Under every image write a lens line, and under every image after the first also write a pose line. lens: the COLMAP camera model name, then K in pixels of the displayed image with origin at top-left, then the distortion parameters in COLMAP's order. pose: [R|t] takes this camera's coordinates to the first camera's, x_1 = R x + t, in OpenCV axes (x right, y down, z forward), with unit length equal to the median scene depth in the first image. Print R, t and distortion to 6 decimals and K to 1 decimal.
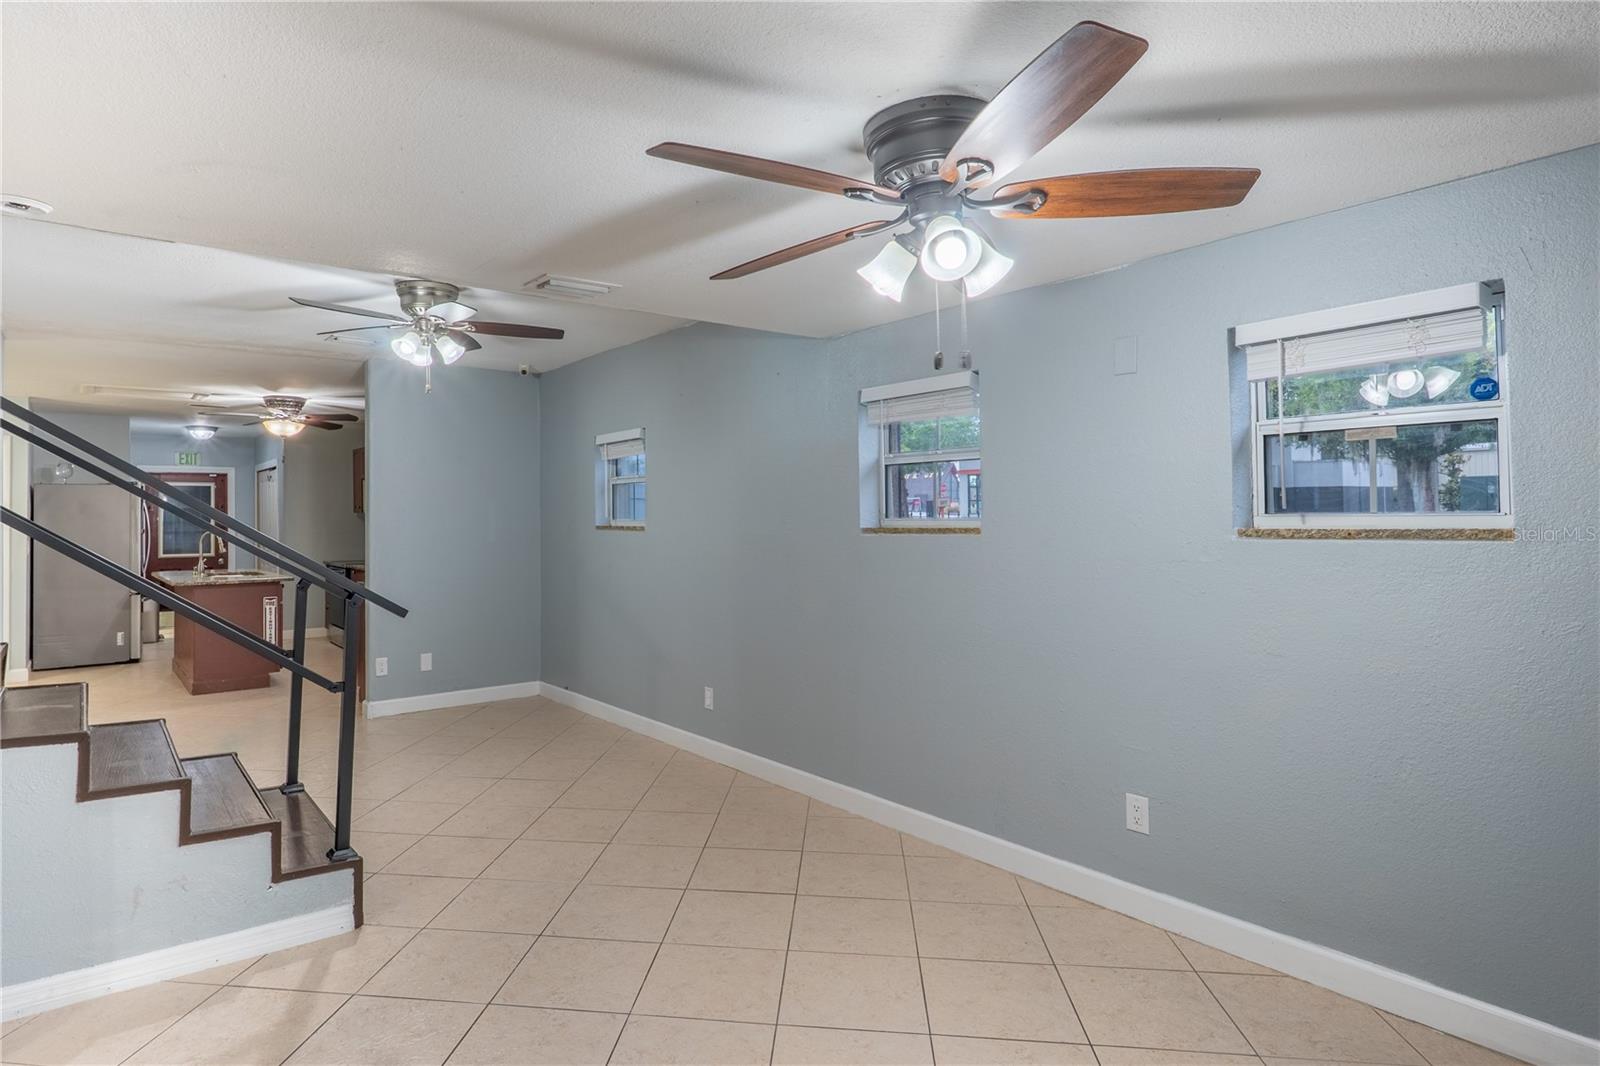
lens RADIAL K [[911.4, 0, 795.5], [0, 911.4, 500.5], [0, 0, 1]] dist [-0.004719, -0.002457]
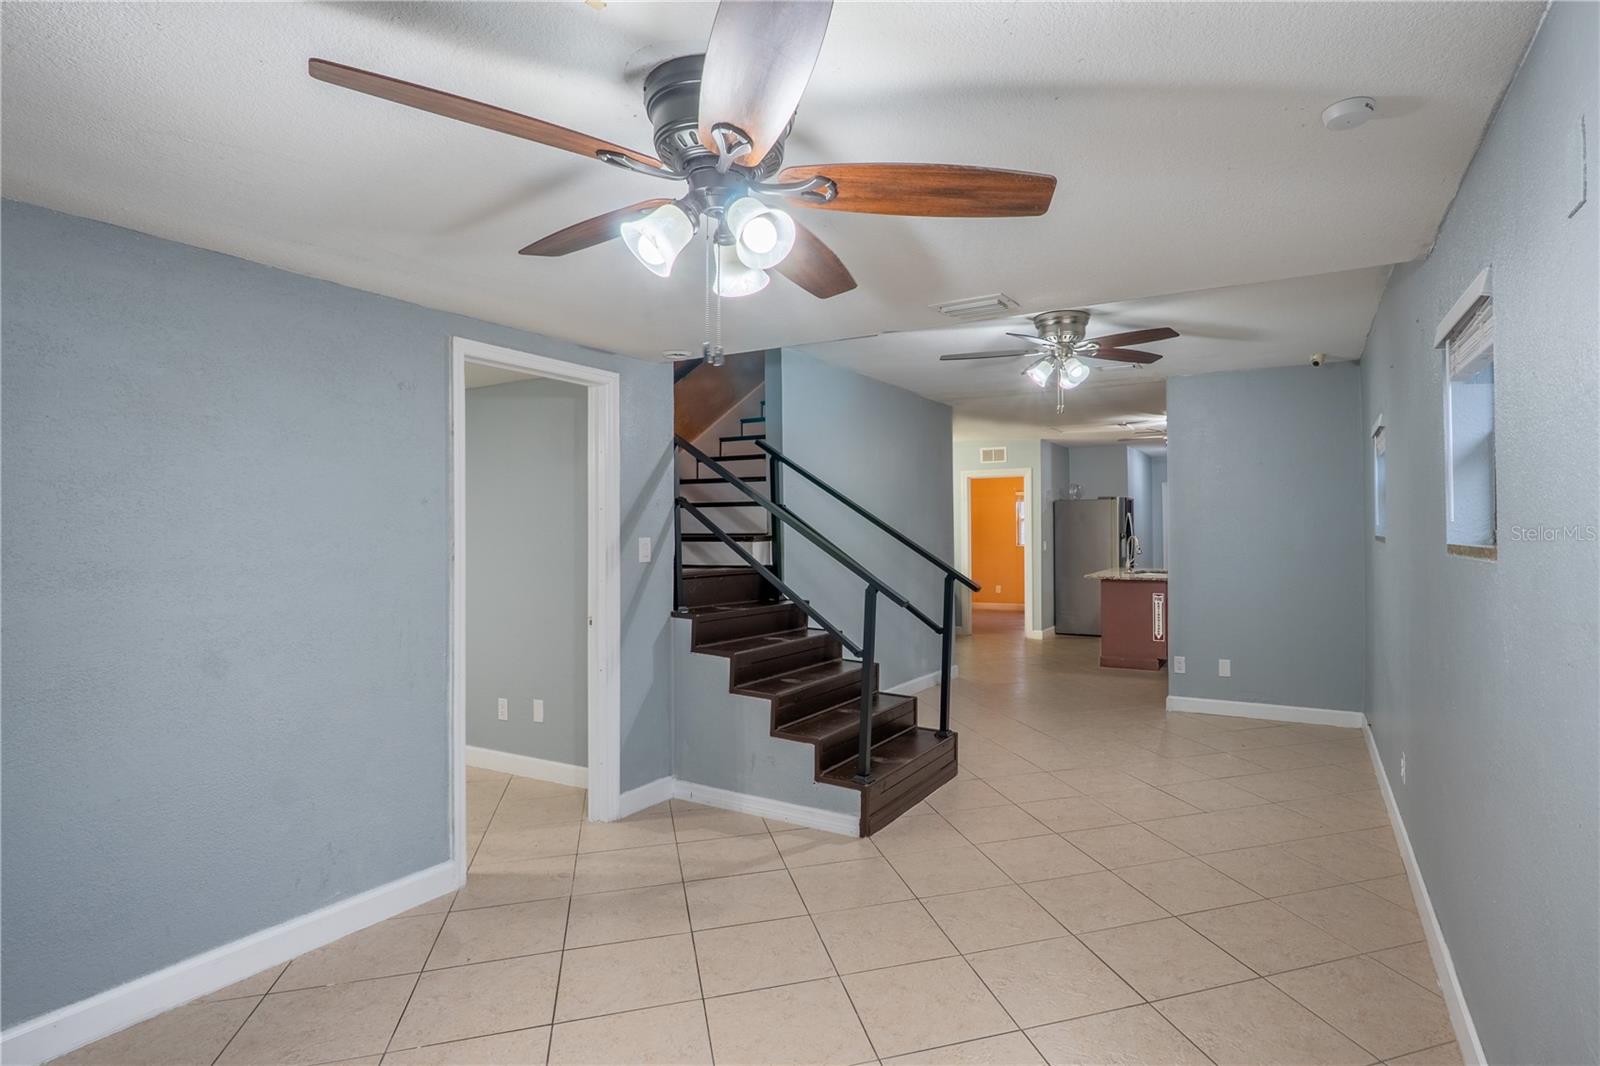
lens RADIAL K [[830.4, 0, 800.0], [0, 830.4, 533.0], [0, 0, 1]] dist [0.000212, -0.000229]
pose [[0.351694, 0.012381, -0.936033, 0.250207], [0.016514, 0.999675, 0.019427, 0.001114], [0.935969, -0.022290, 0.351375, 0.204511]]
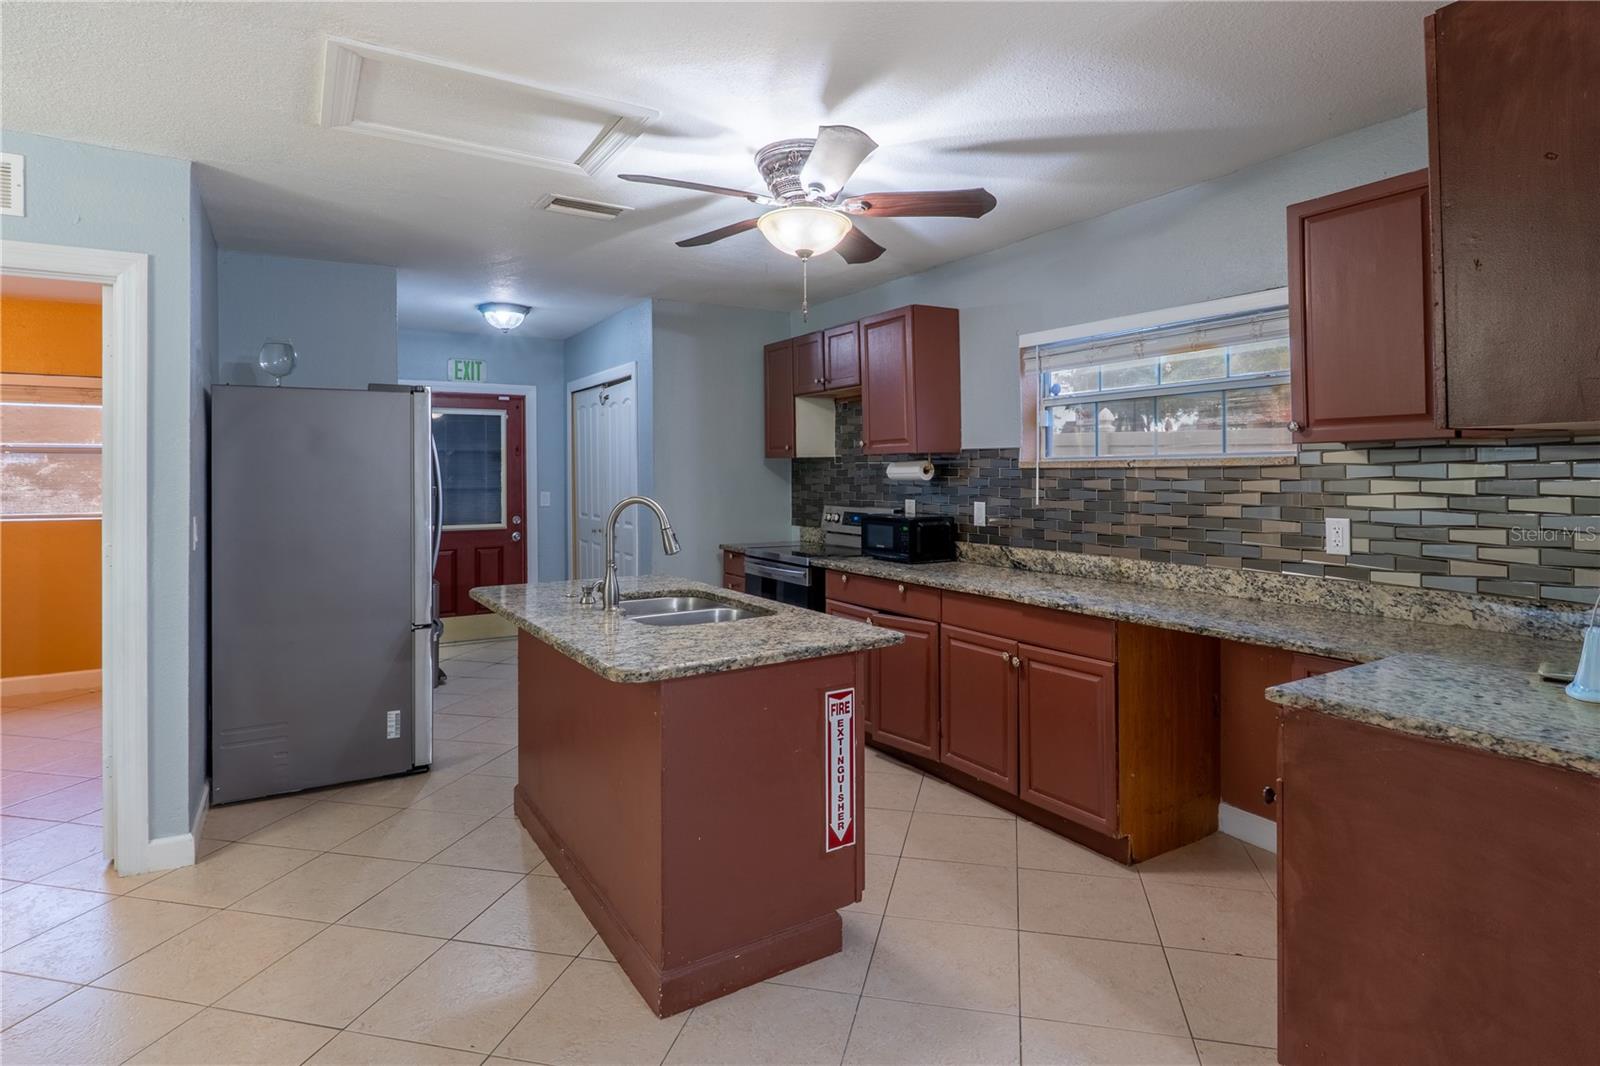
lens RADIAL K [[775.0, 0, 790.2], [0, 775.0, 467.4], [0, 0, 1]] dist [0.000227, 0.000073]
pose [[0.995487, 0.001818, -0.094882, -0.569236], [-0.000698, 0.999930, 0.011838, 0.018595], [0.094897, -0.011718, 0.995418, 0.707527]]
